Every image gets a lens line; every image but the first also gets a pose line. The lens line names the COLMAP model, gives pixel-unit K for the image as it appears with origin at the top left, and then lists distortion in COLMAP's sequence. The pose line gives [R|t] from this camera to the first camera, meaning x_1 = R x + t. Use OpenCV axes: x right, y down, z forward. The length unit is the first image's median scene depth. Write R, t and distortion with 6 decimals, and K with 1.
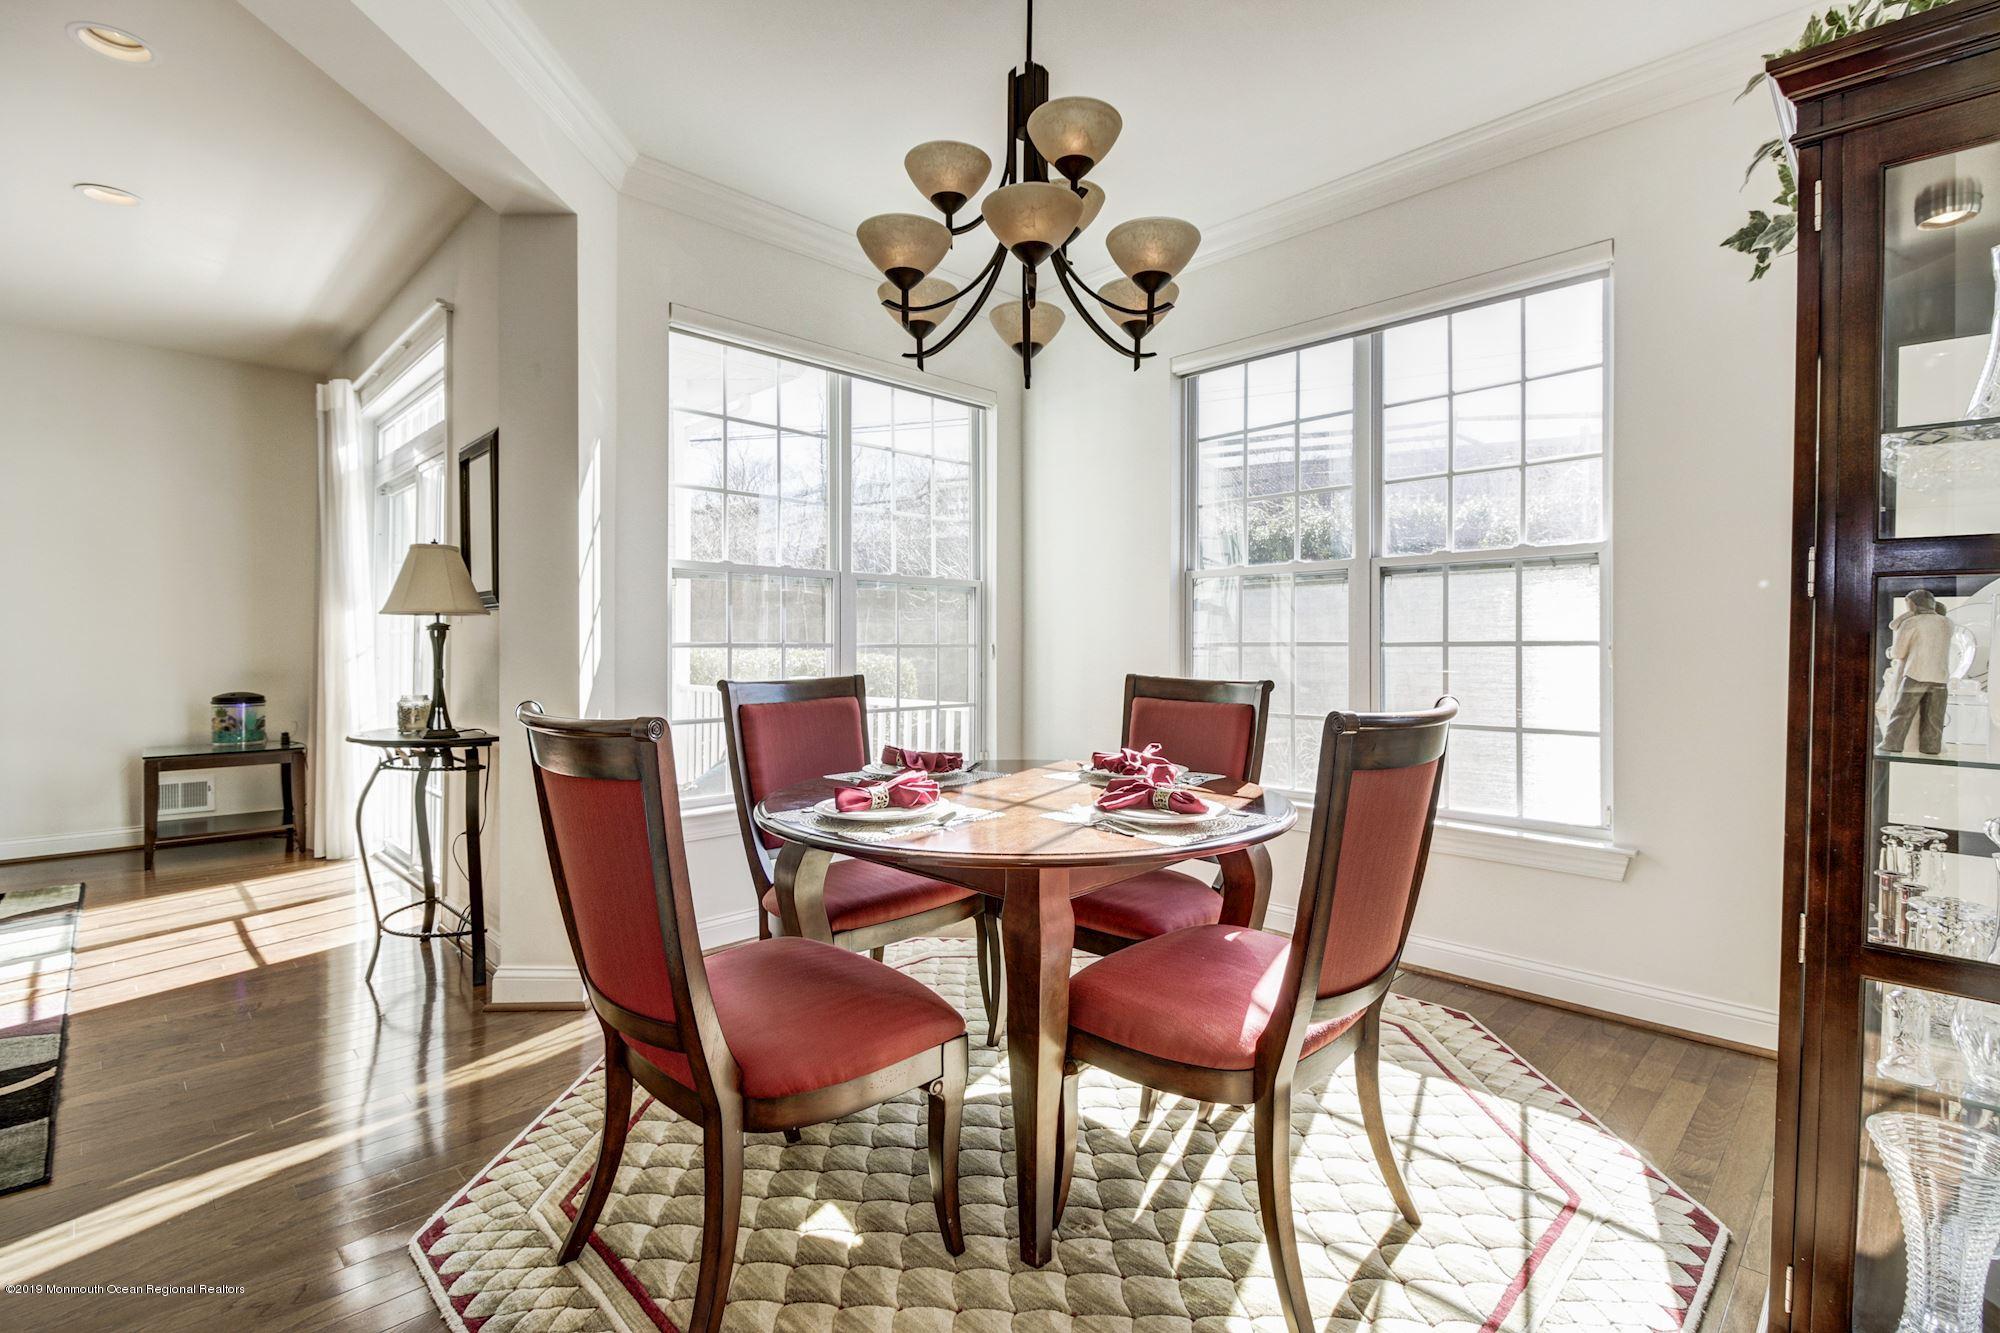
lens RADIAL K [[925.2, 0, 1017.8], [0, 925.2, 650.5], [0, 0, 1]] dist [0.004730, -0.011105]
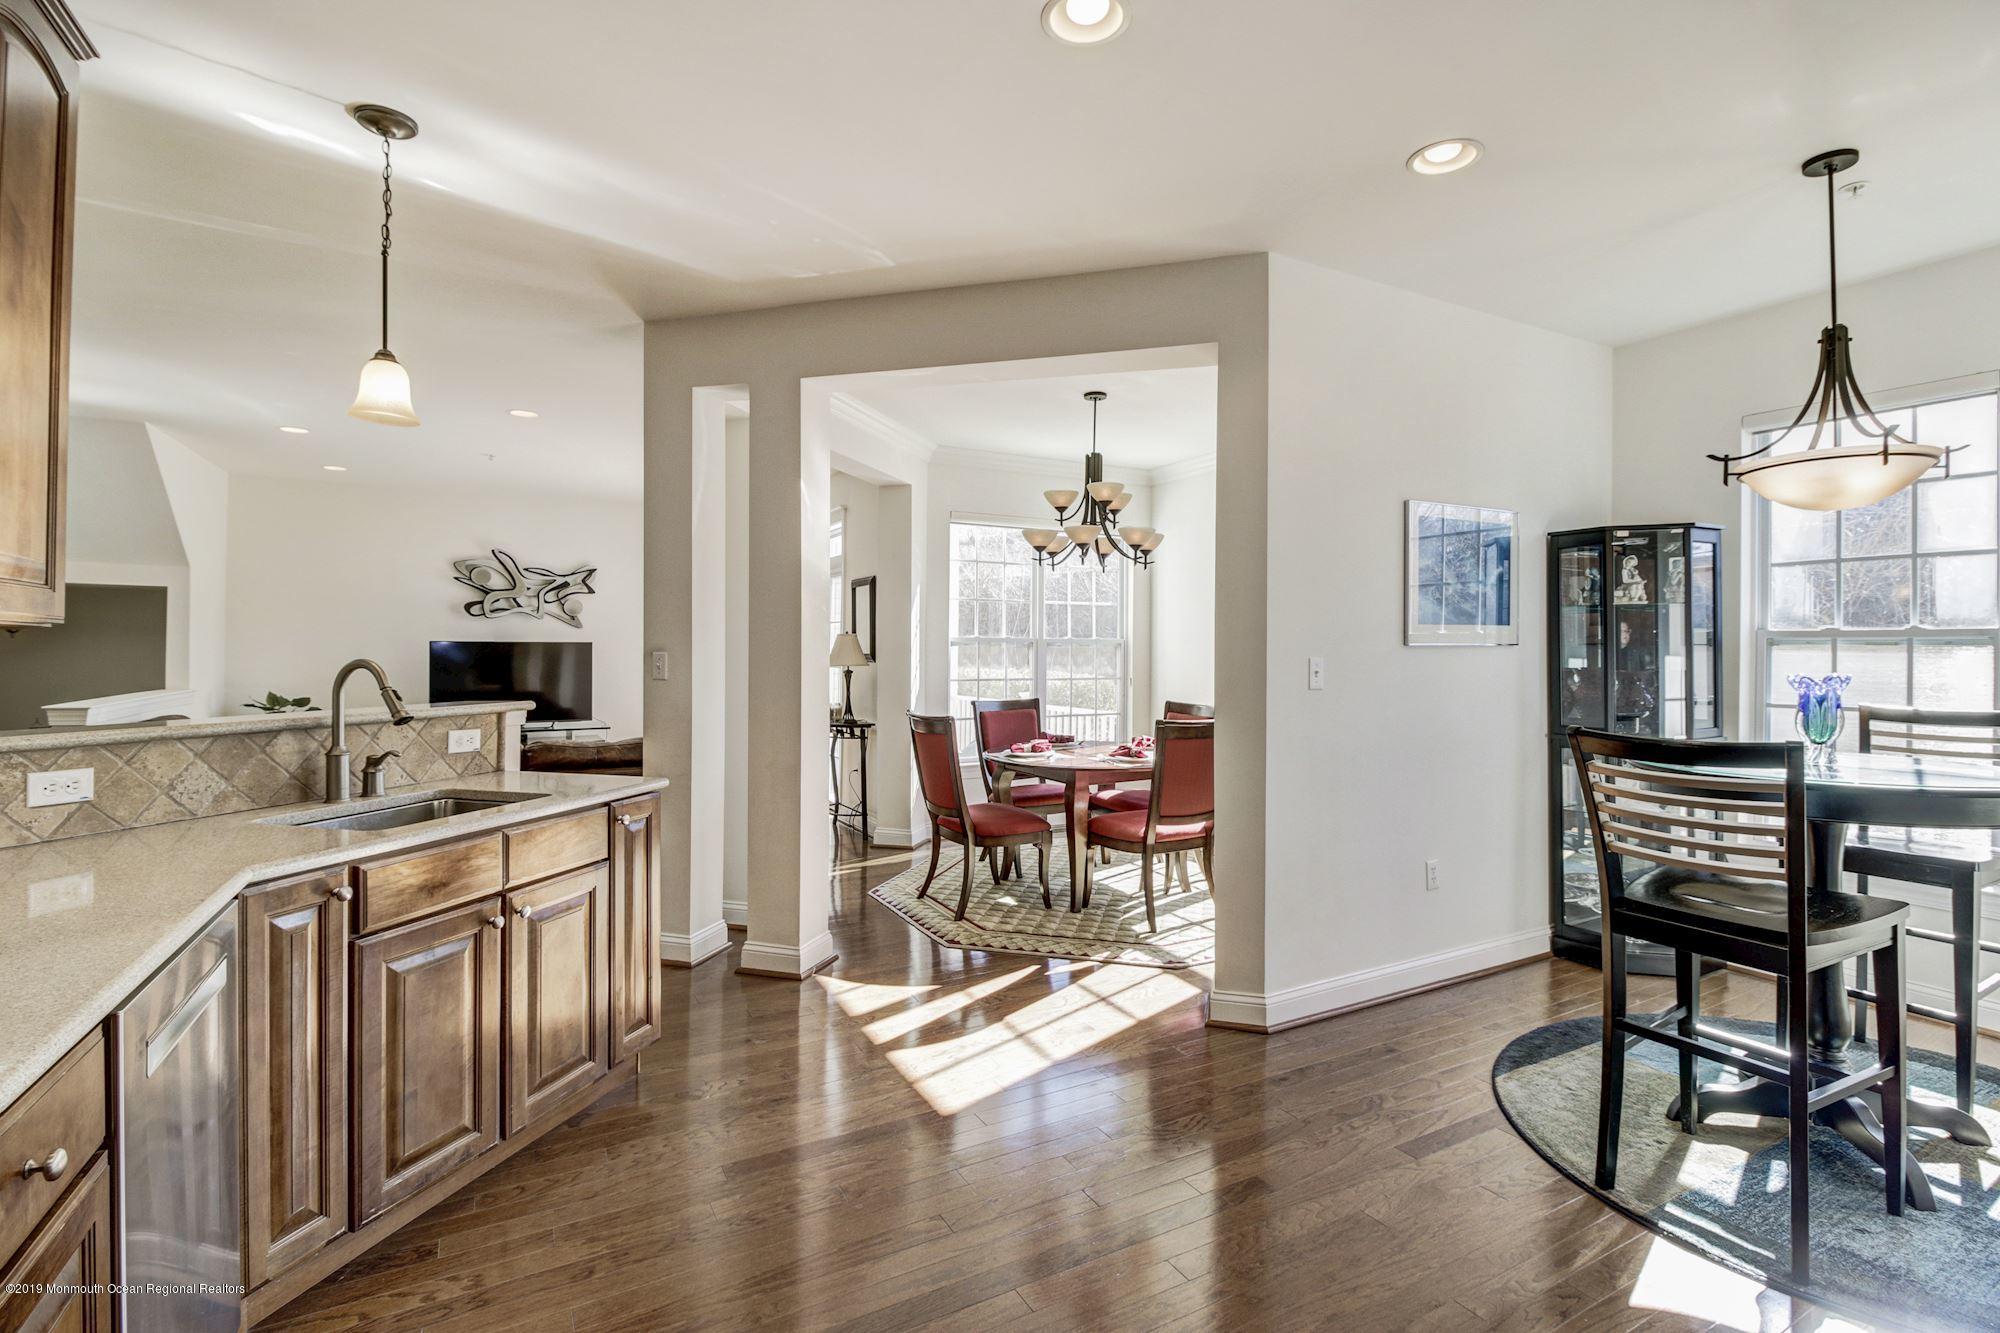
lens RADIAL K [[925.2, 0, 1010.9], [0, 925.2, 646.4], [0, 0, 1]] dist [0.004730, -0.011105]
pose [[0.961582, 0.004503, -0.274479, 0.328442], [-0.007386, 0.999928, -0.009471, -0.067816], [0.274417, 0.011134, 0.961546, -0.969430]]
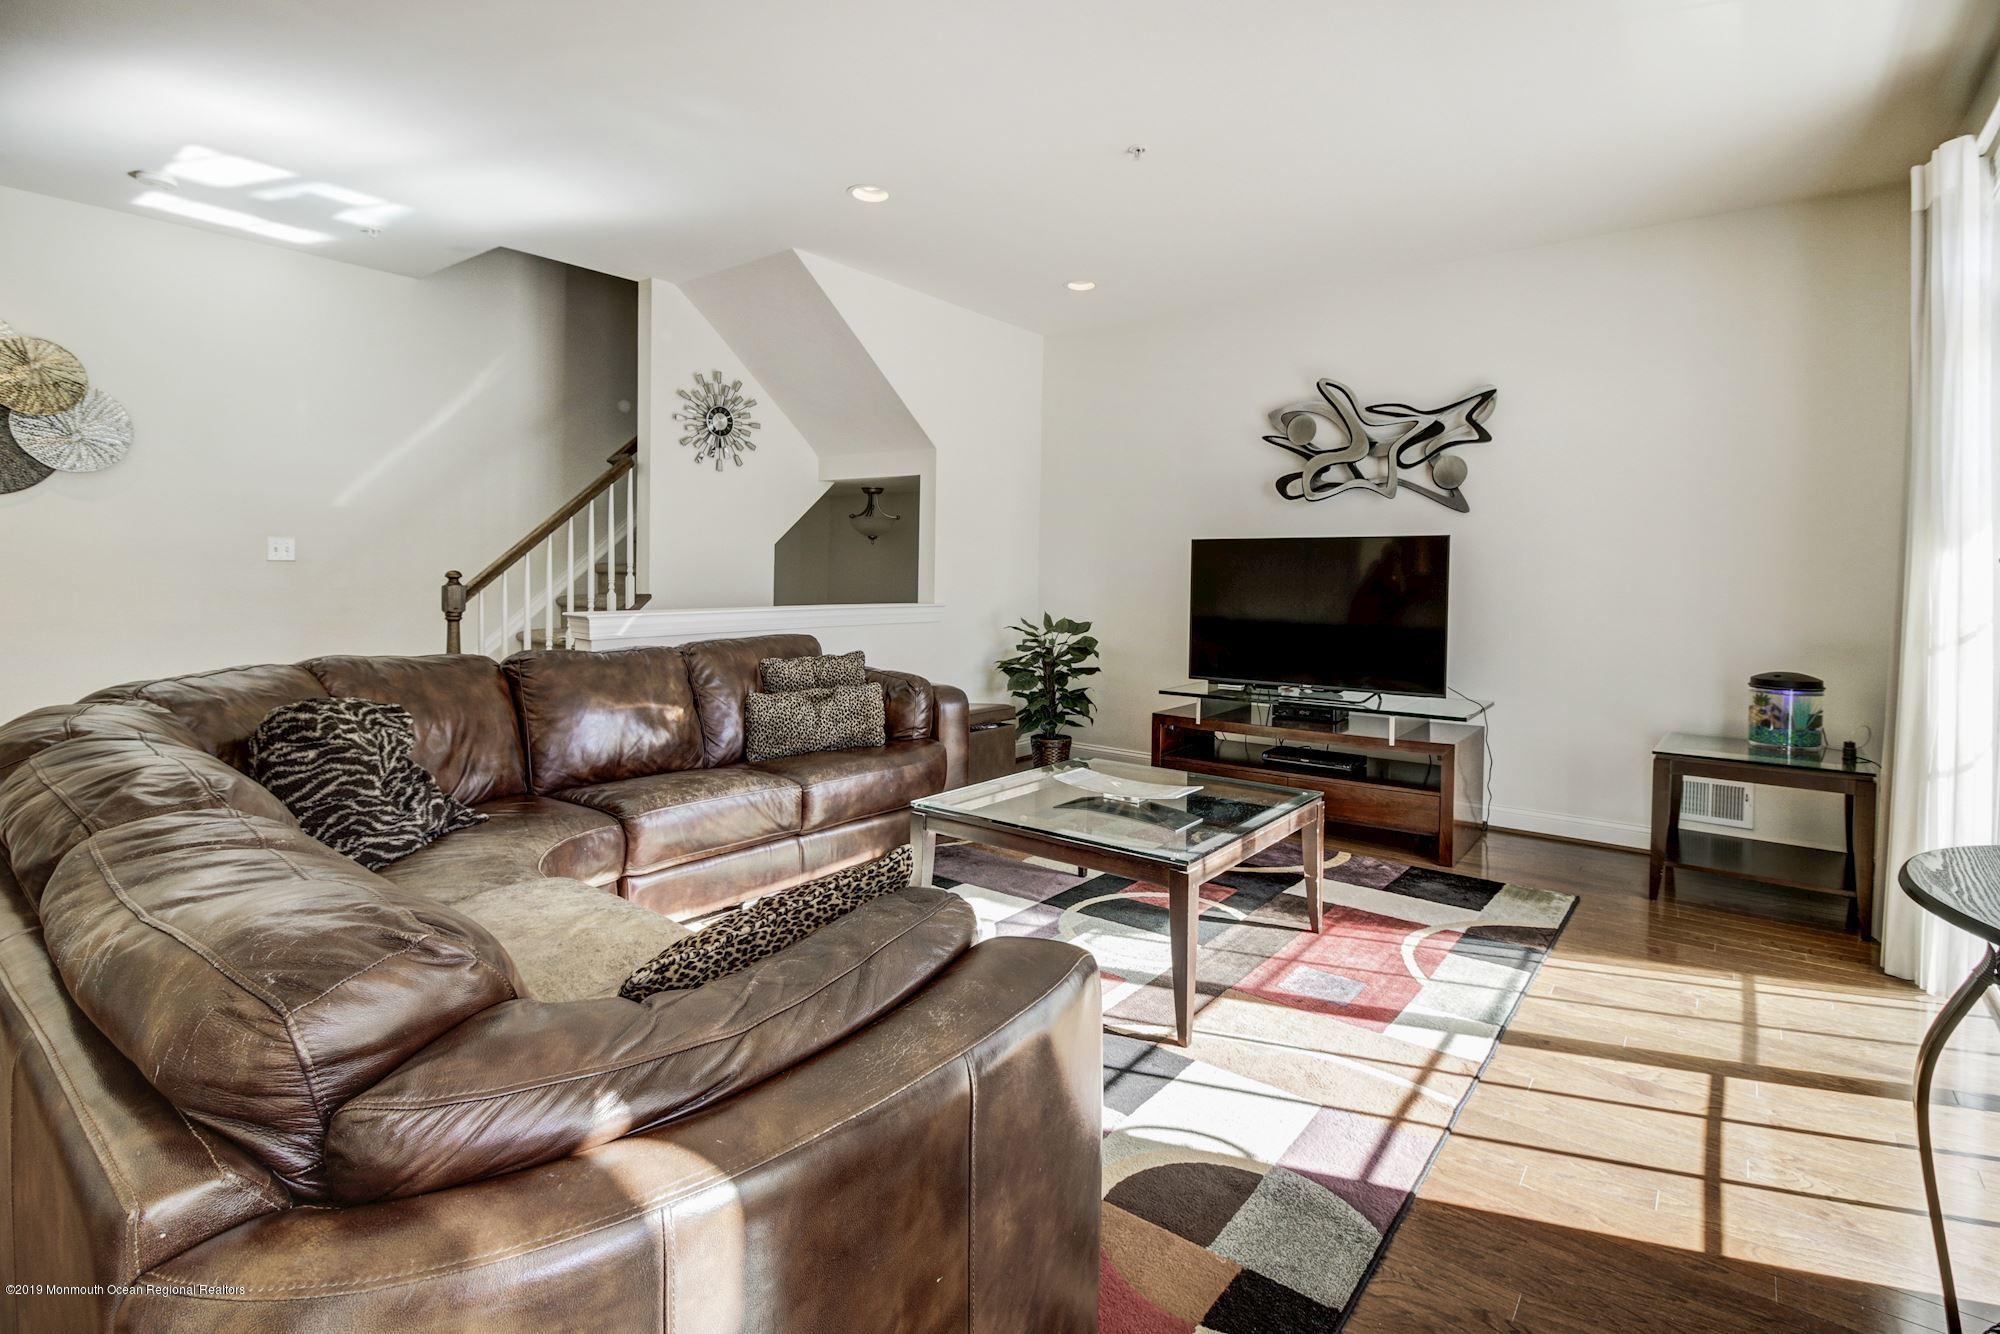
lens RADIAL K [[925.2, 0, 1082.2], [0, 925.2, 594.0], [0, 0, 1]] dist [0.004730, -0.011105]
pose [[0.162903, 0.022753, -0.986380, -0.400689], [-0.019343, 0.999616, 0.019864, -0.029828], [0.986453, 0.015843, 0.163280, 0.594767]]
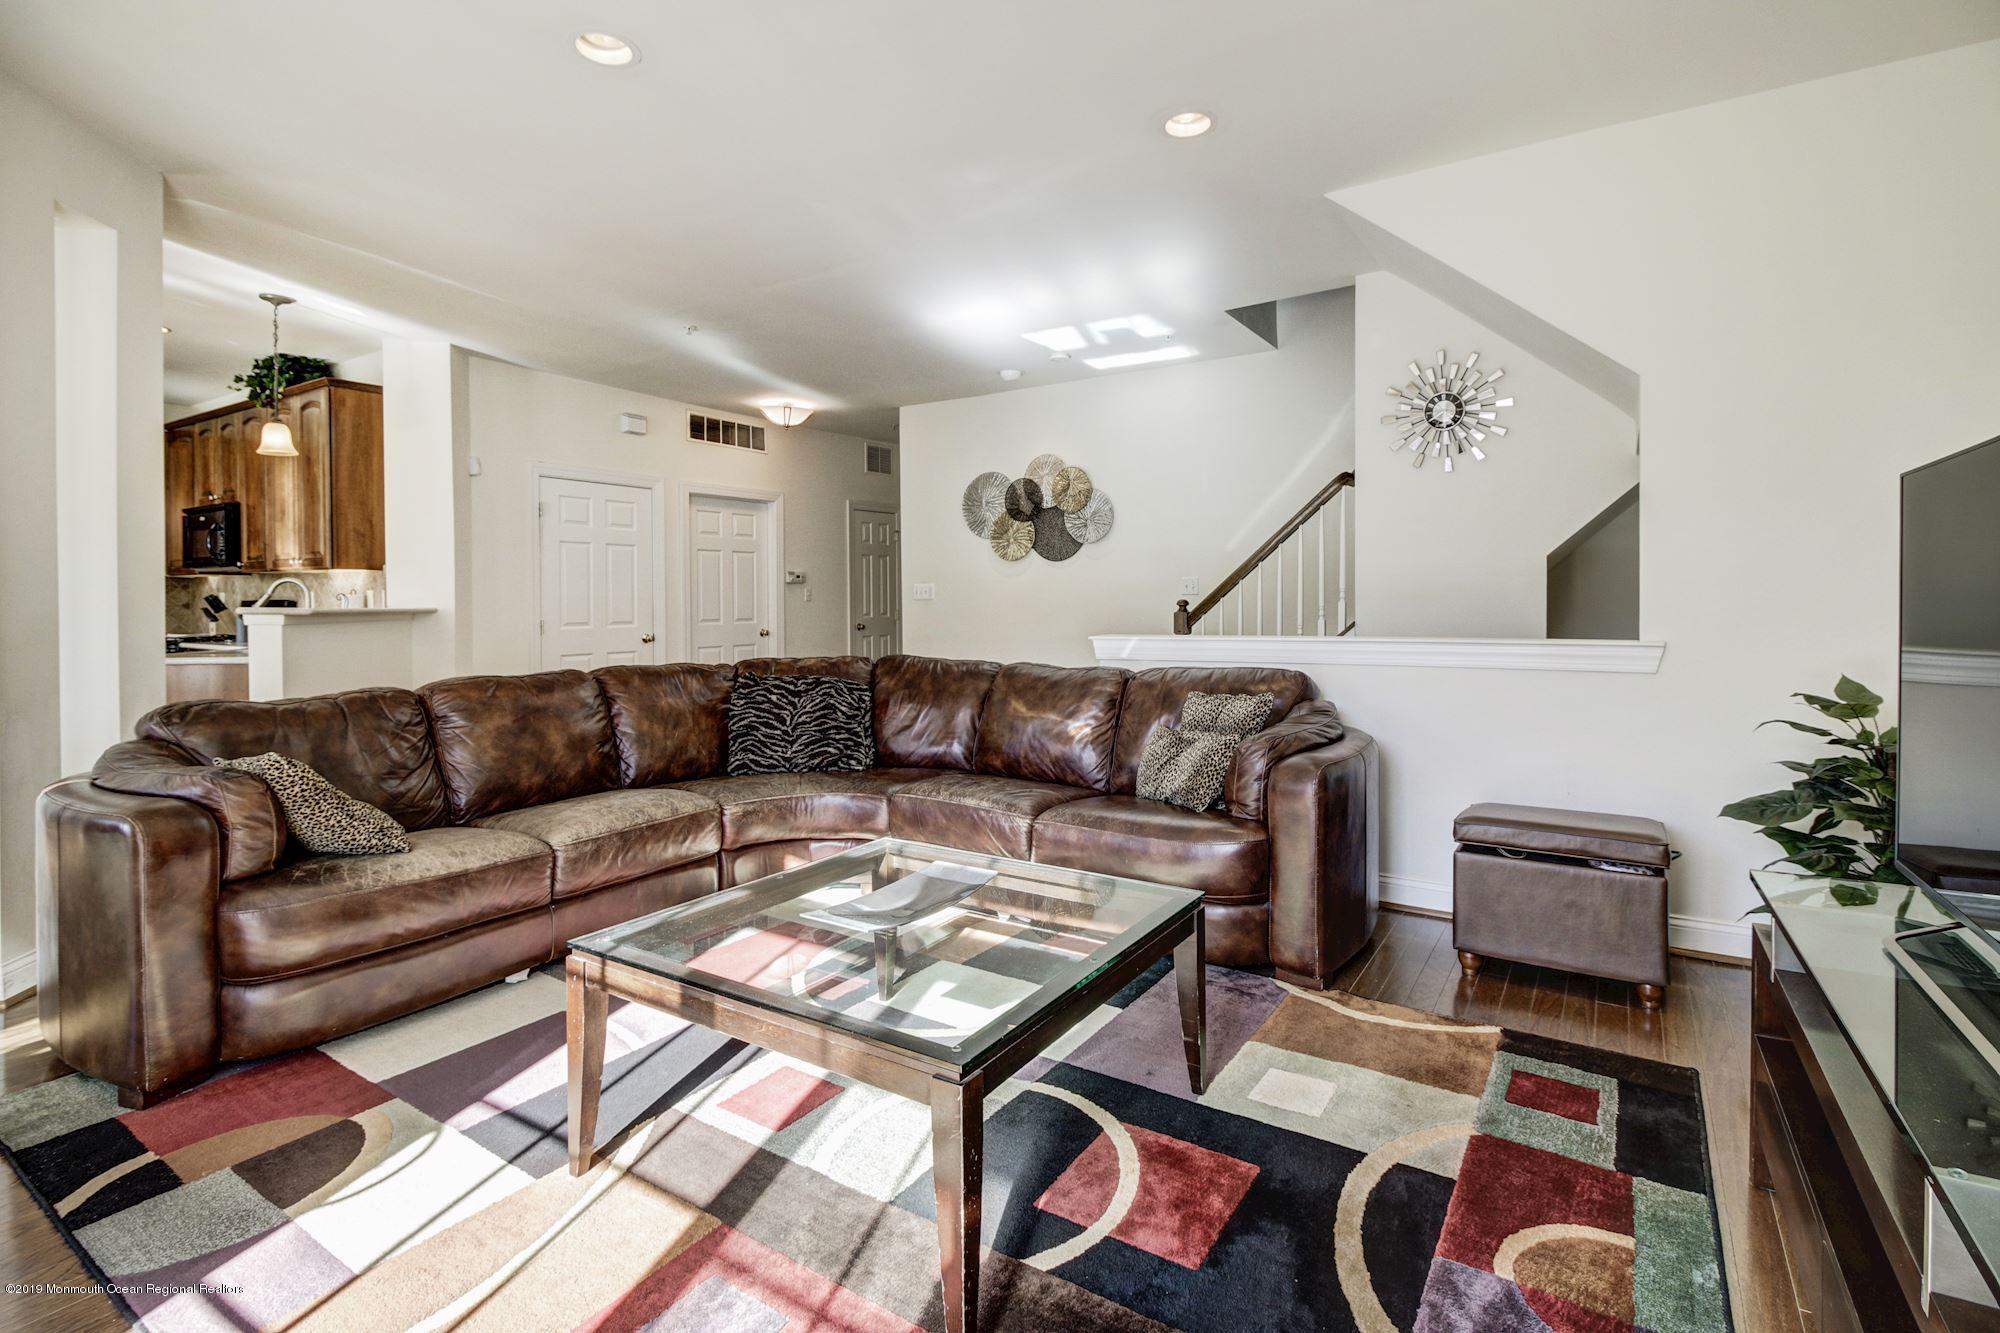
lens RADIAL K [[925.2, 0, 1005.8], [0, 925.2, 610.3], [0, 0, 1]] dist [0.004730, -0.011105]
pose [[-0.978197, 0.009906, -0.207442, -1.299969], [0.007123, 0.999874, 0.014160, -0.024724], [0.207556, 0.012374, -0.978145, 1.476216]]
